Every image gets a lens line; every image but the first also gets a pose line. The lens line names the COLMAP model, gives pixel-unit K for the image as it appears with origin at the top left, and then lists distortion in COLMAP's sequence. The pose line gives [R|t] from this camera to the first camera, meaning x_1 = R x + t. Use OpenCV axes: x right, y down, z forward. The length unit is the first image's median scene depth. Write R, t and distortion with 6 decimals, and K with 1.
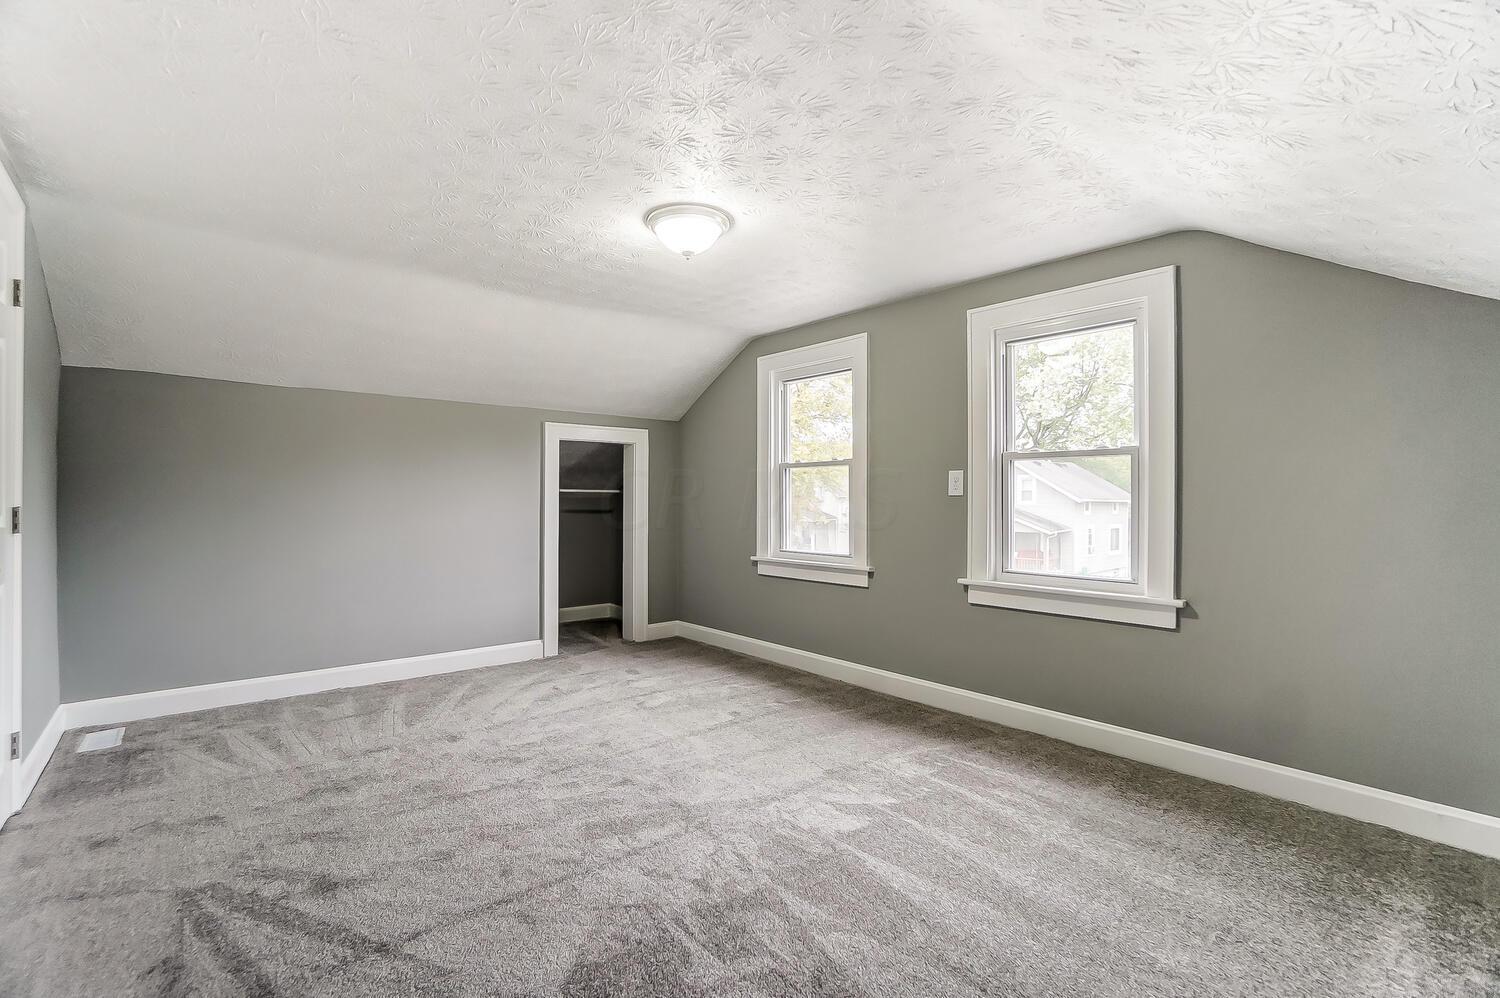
lens RADIAL K [[669.8, 0, 750.0], [0, 669.8, 499.0], [0, 0, 1]] dist [-0.058082, 0.018423]
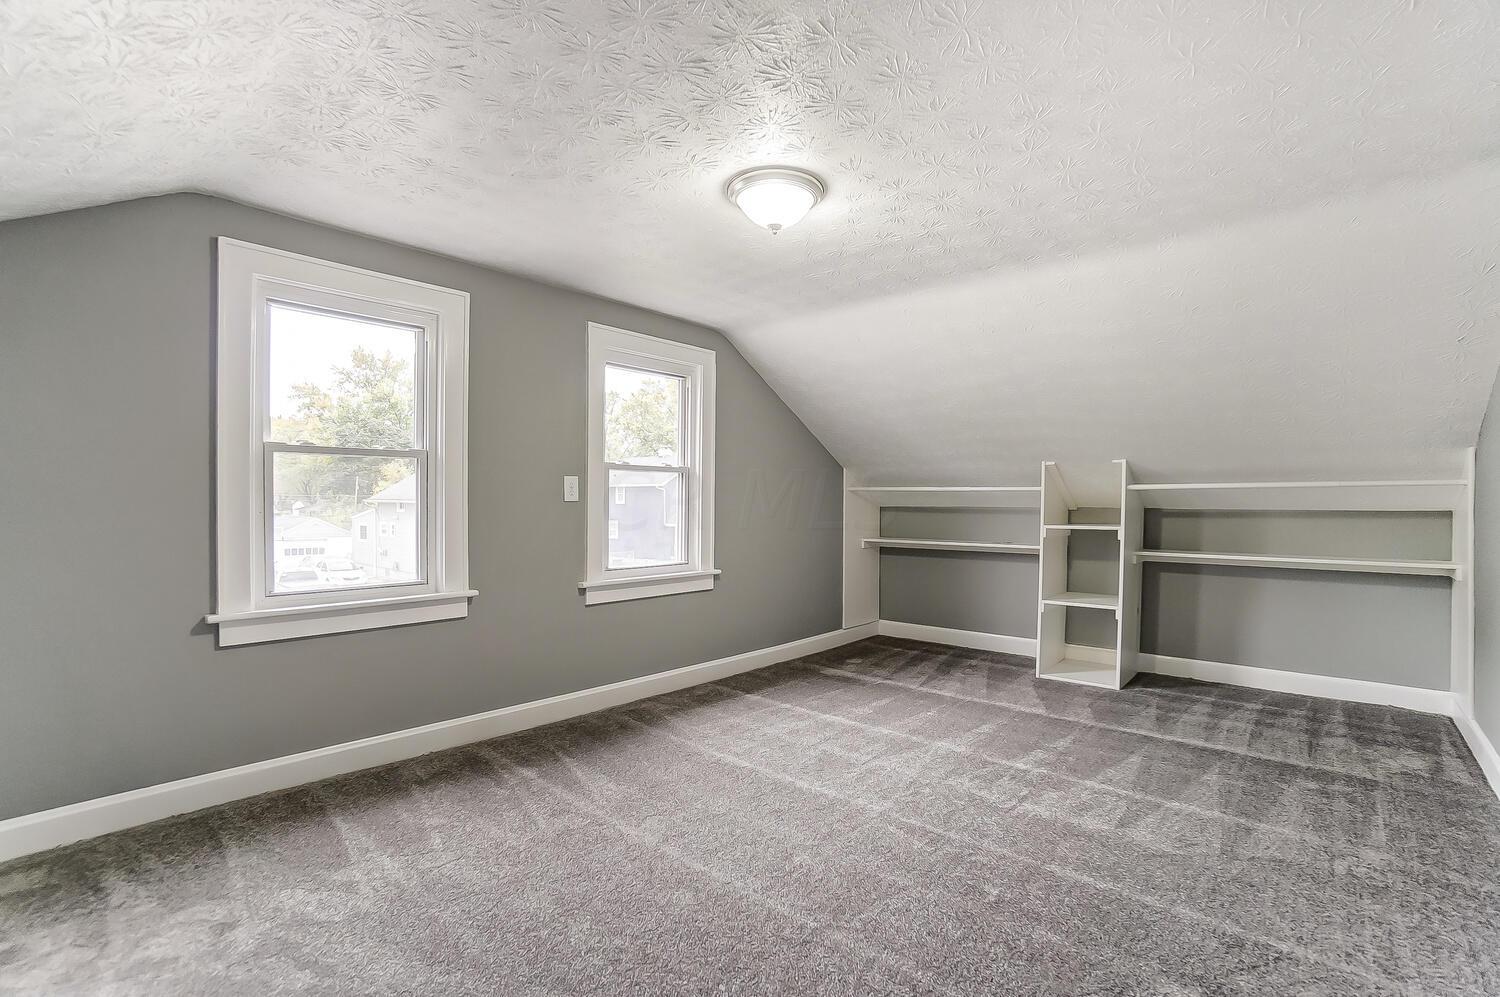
lens RADIAL K [[669.8, 0, 750.0], [0, 669.8, 498.5], [0, 0, 1]] dist [-0.058082, 0.018423]
pose [[-0.114899, -0.000818, 0.993377, -0.718481], [-0.008302, 0.999966, -0.000137, -0.011273], [-0.993342, -0.008262, -0.114902, 0.851896]]
